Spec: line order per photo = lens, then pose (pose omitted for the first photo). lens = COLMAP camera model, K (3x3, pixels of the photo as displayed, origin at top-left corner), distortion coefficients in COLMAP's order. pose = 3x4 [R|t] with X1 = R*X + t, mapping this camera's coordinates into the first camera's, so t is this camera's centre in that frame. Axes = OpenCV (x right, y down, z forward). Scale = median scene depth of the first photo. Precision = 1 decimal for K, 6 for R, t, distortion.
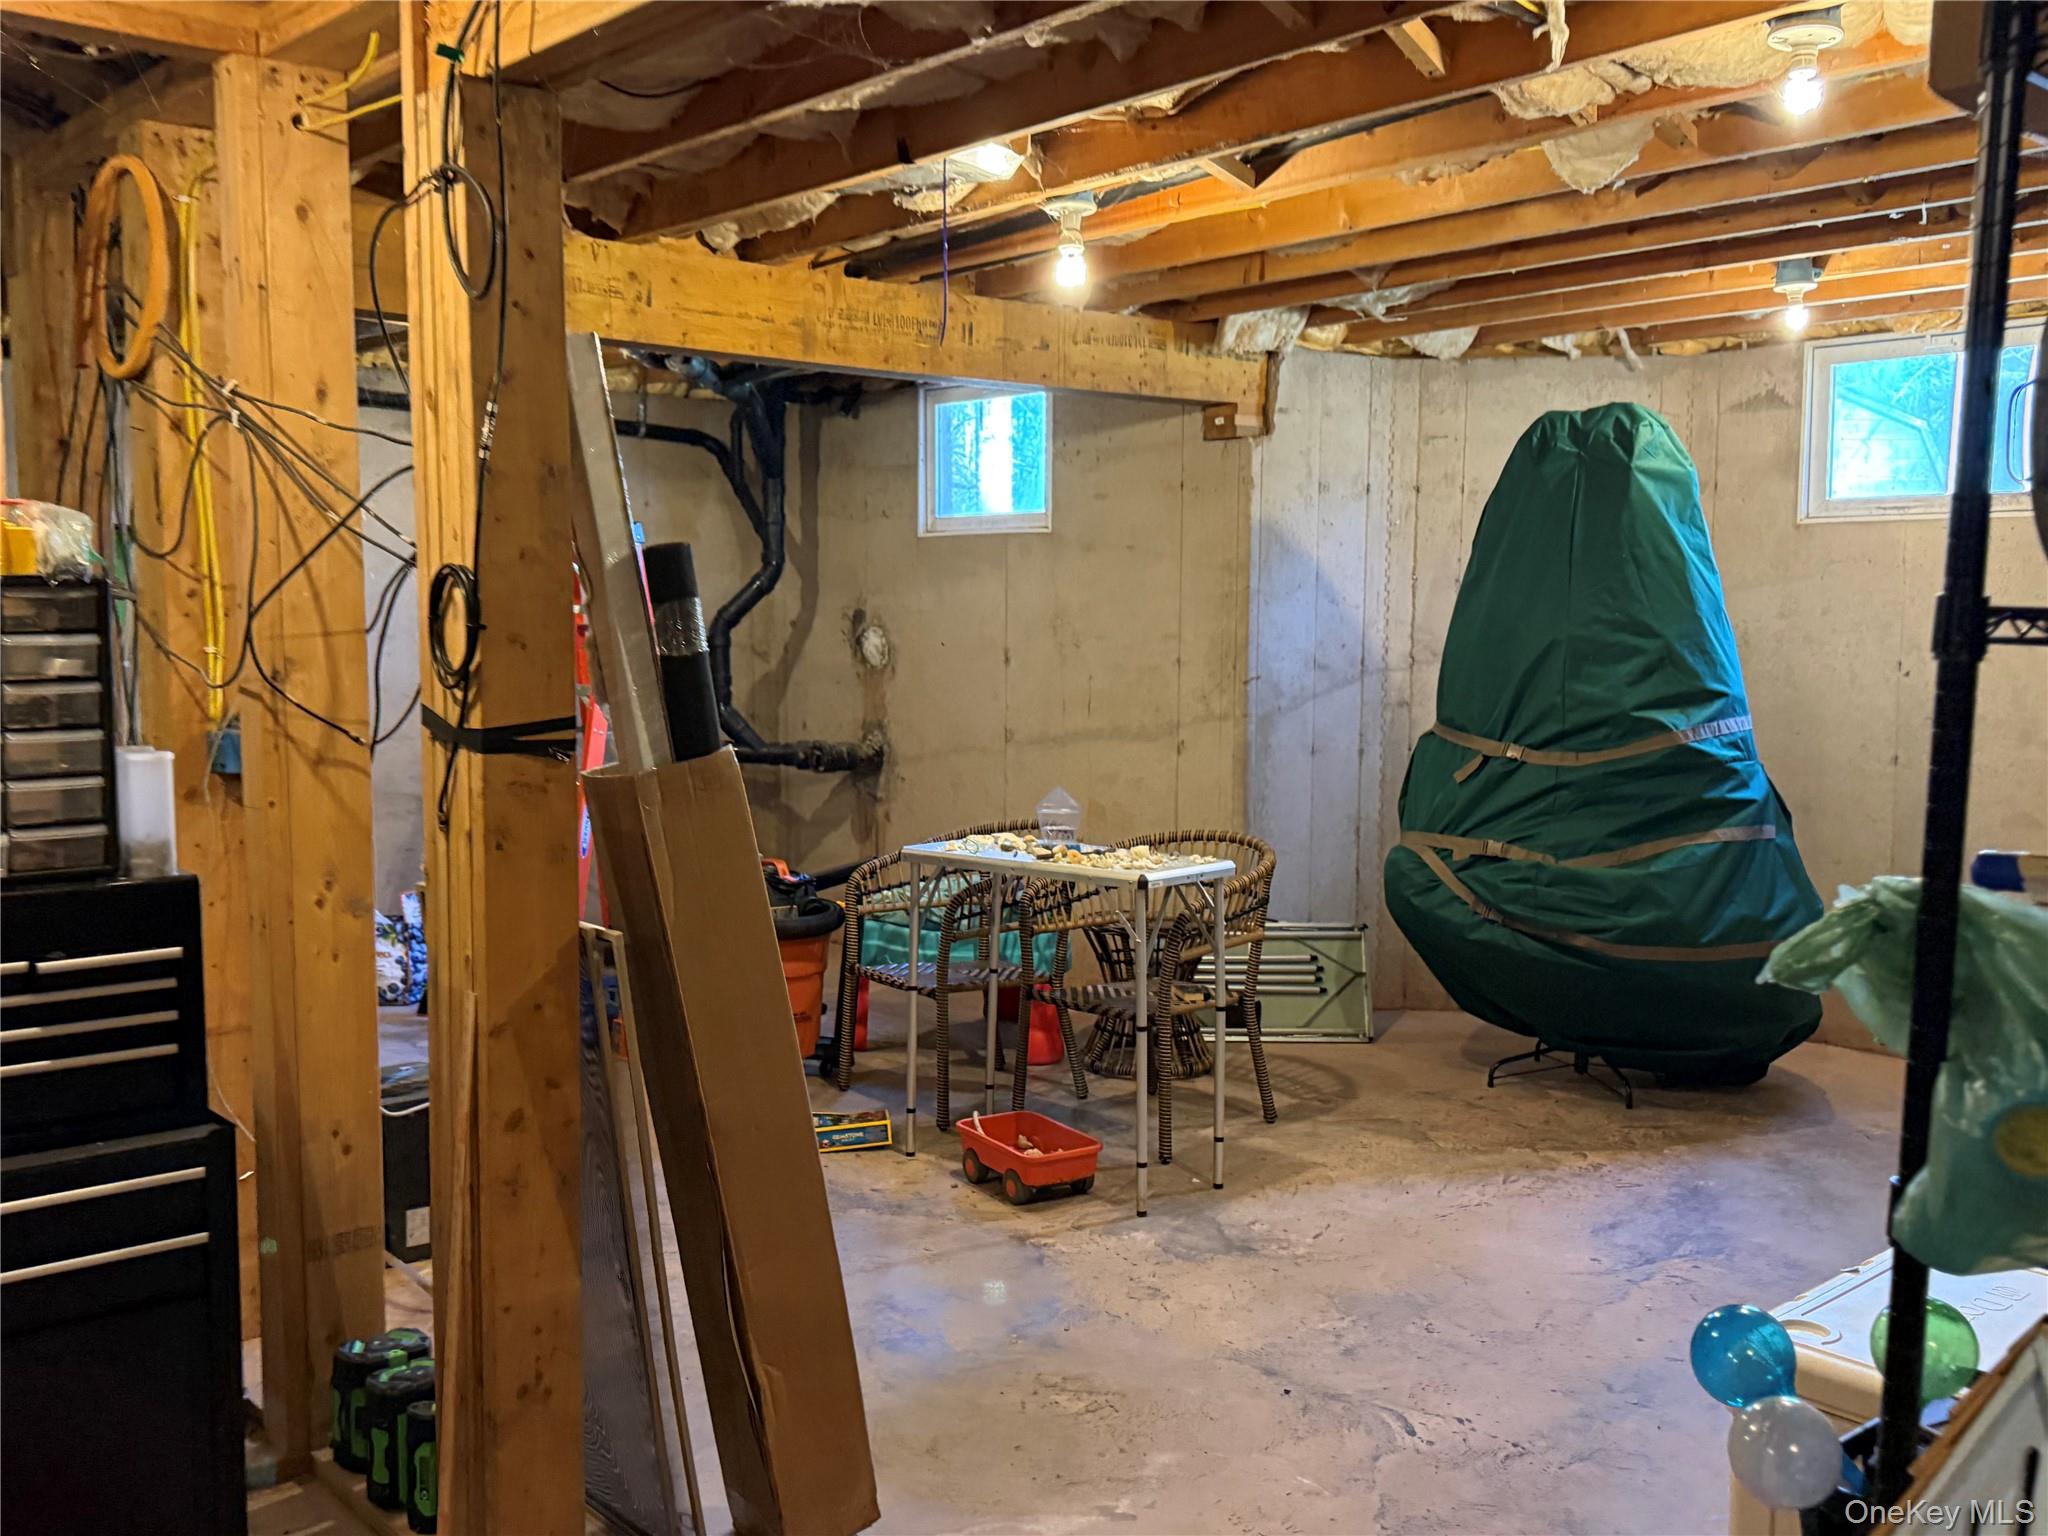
lens RADIAL K [[1892.1, 0, 1026.9], [0, 1892.1, 783.9], [0, 0, 1]] dist [0.187394, -0.412025]
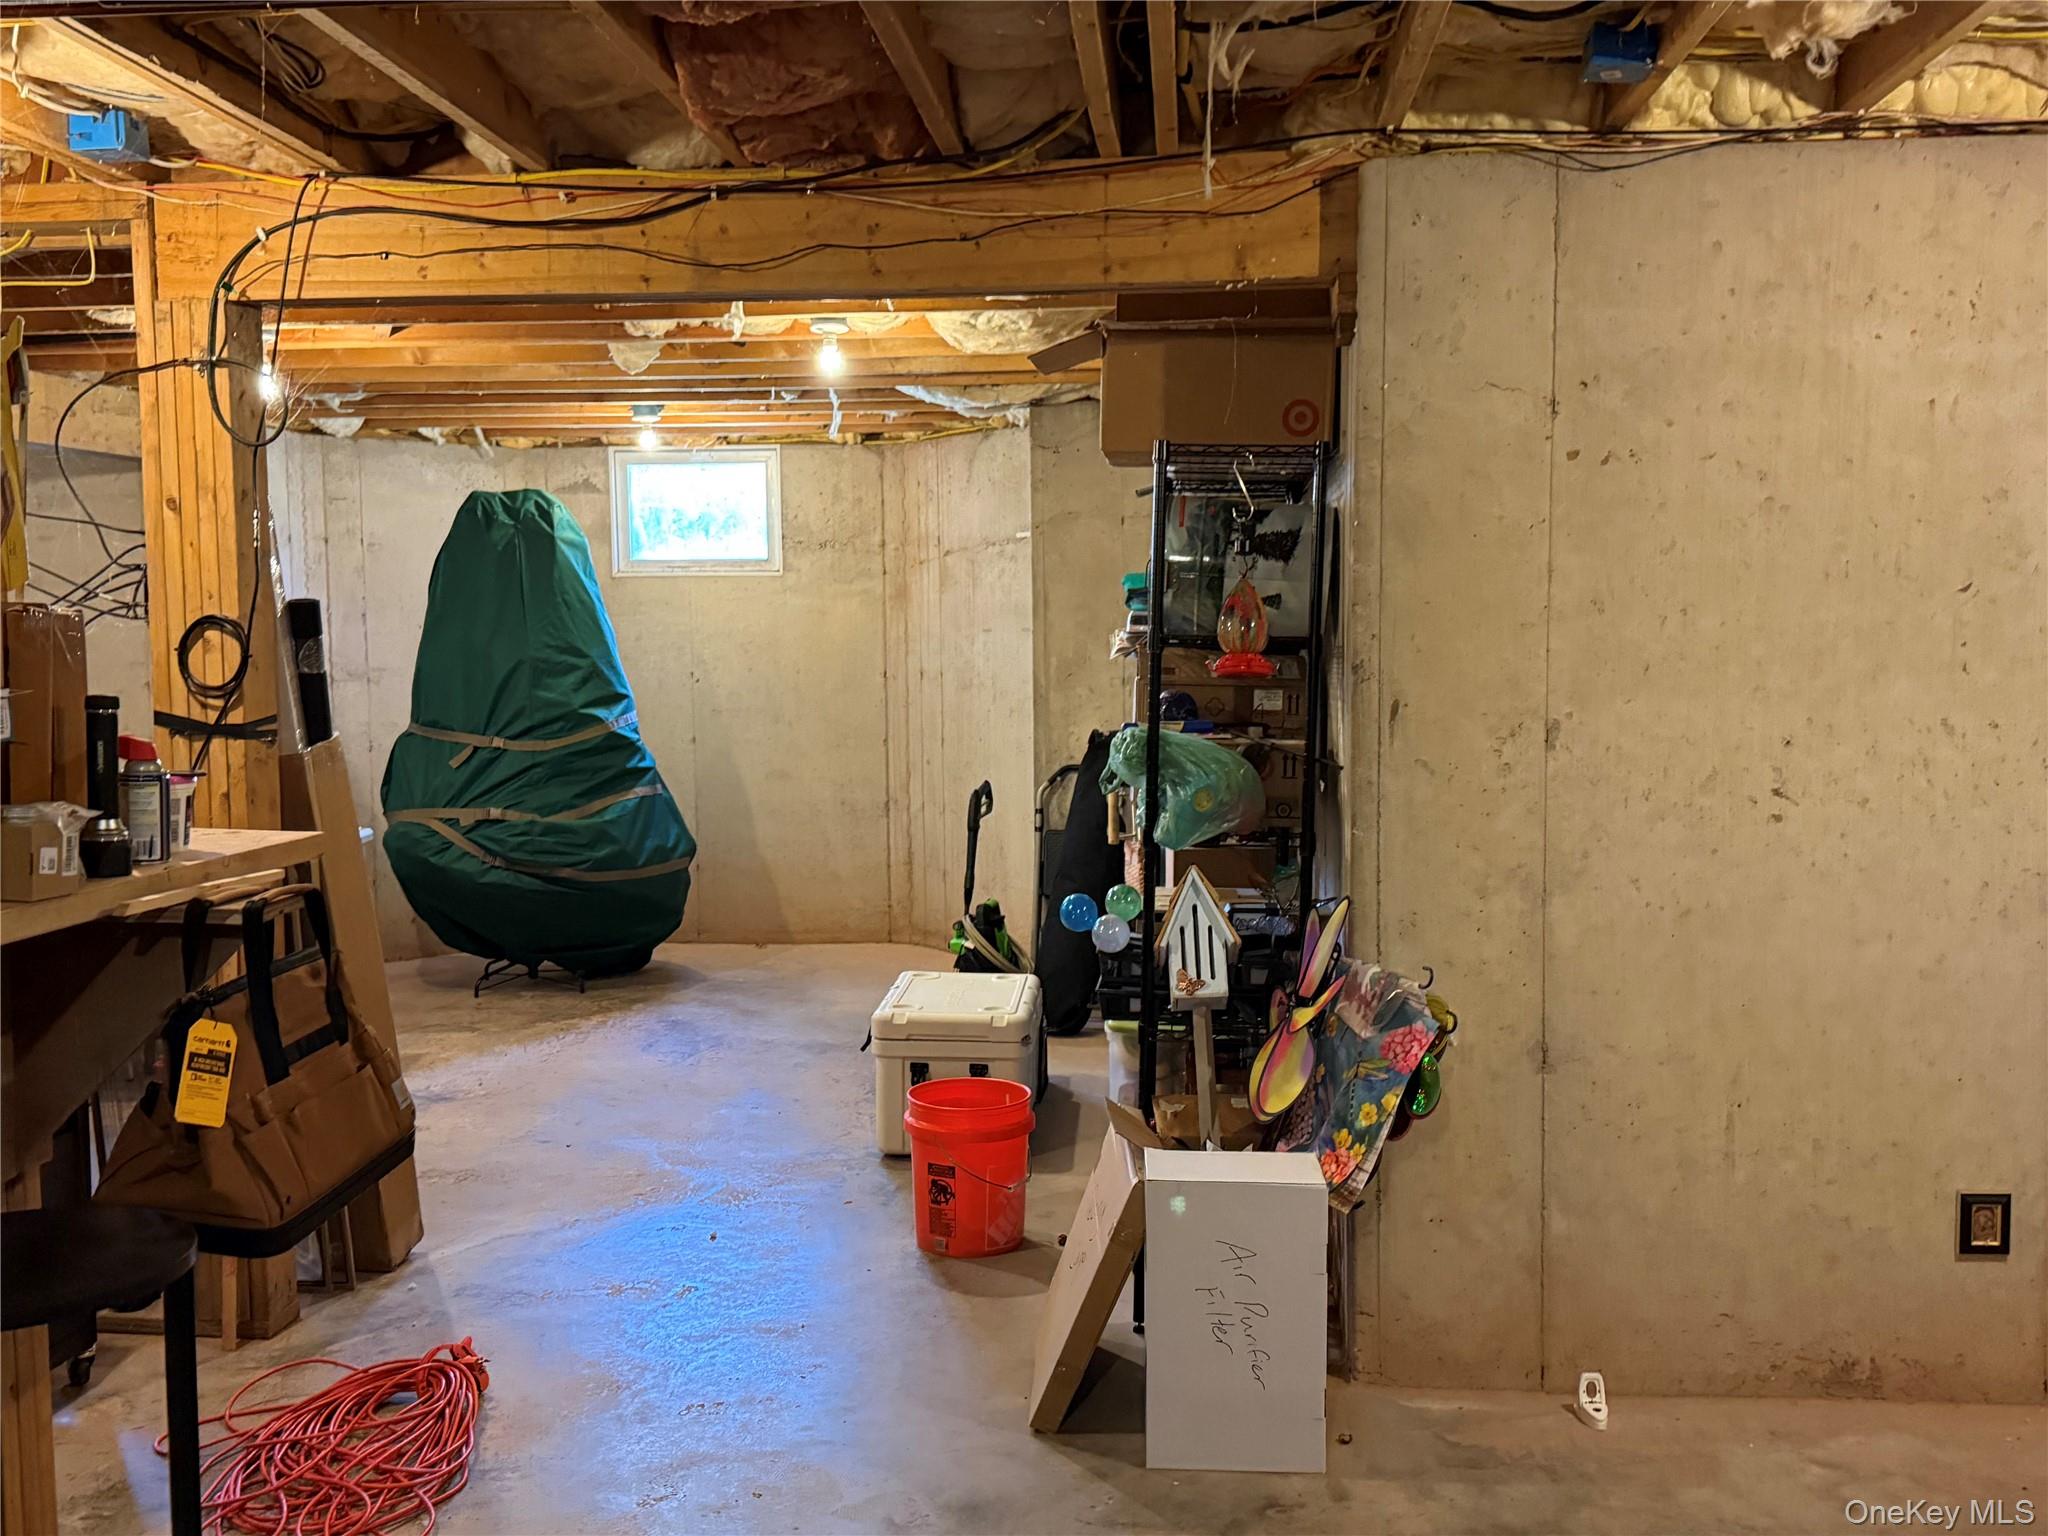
lens RADIAL K [[1892.1, 0, 1026.9], [0, 1892.1, 783.9], [0, 0, 1]] dist [0.187394, -0.412025]
pose [[0.720175, -0.065903, 0.690655, -0.416688], [0.075350, 0.997020, 0.016565, 0.018419], [-0.689689, 0.040111, 0.722994, -0.243344]]
